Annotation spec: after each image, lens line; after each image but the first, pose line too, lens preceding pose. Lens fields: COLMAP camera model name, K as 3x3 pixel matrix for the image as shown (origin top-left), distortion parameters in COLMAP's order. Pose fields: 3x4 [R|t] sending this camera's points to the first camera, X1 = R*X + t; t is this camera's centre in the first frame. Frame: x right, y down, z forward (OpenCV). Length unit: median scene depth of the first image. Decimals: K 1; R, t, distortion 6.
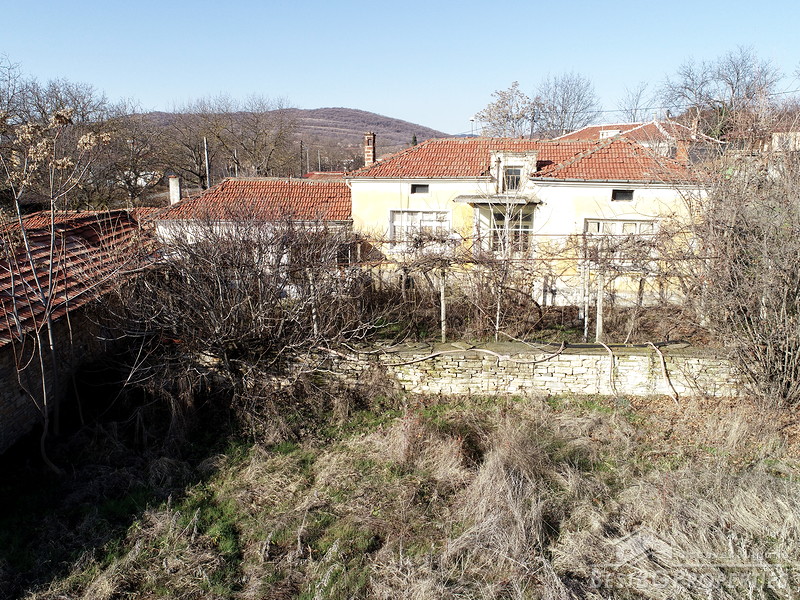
lens RADIAL K [[605.8, 0, 399.9], [0, 605.8, 302.1], [0, 0, 1]] dist [-0.007420, -0.001376]
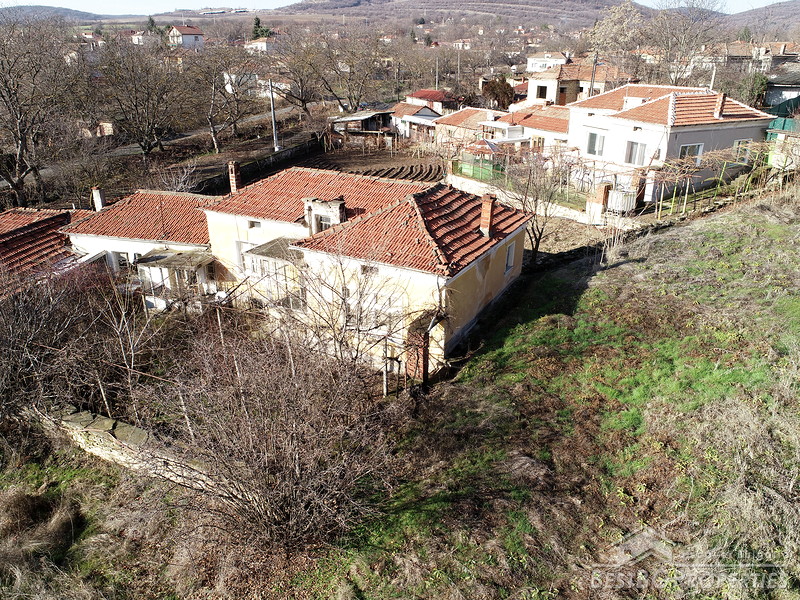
lens RADIAL K [[605.8, 0, 403.3], [0, 605.8, 298.3], [0, 0, 1]] dist [-0.007420, -0.001376]
pose [[0.956425, 0.111561, -0.269826, 0.672972], [-0.062560, 0.980964, 0.183835, -0.307891], [0.285199, -0.158944, 0.945198, 0.018128]]
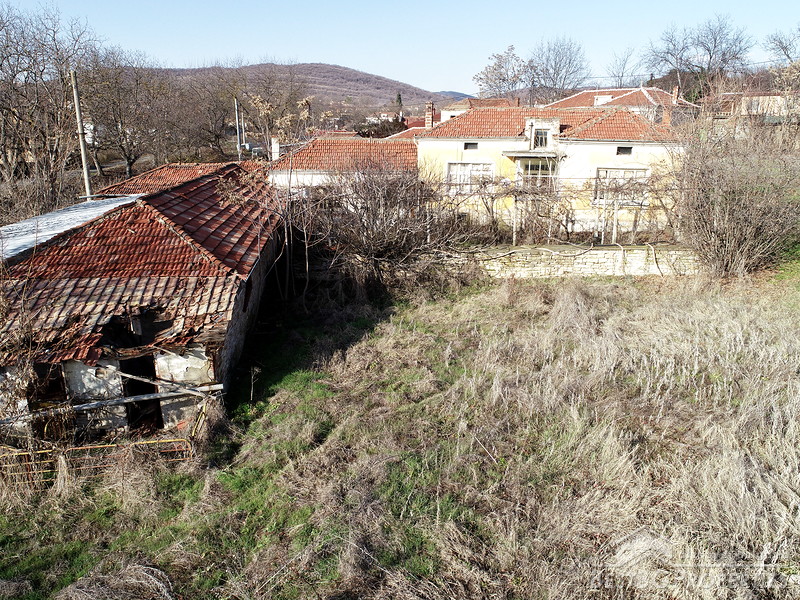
lens RADIAL K [[605.8, 0, 398.7], [0, 605.8, 302.5], [0, 0, 1]] dist [-0.007420, -0.001376]
pose [[0.999467, -0.007782, 0.031718, -0.190599], [0.005668, 0.997791, 0.066189, 0.074207], [-0.032163, -0.065973, 0.997303, -0.381267]]
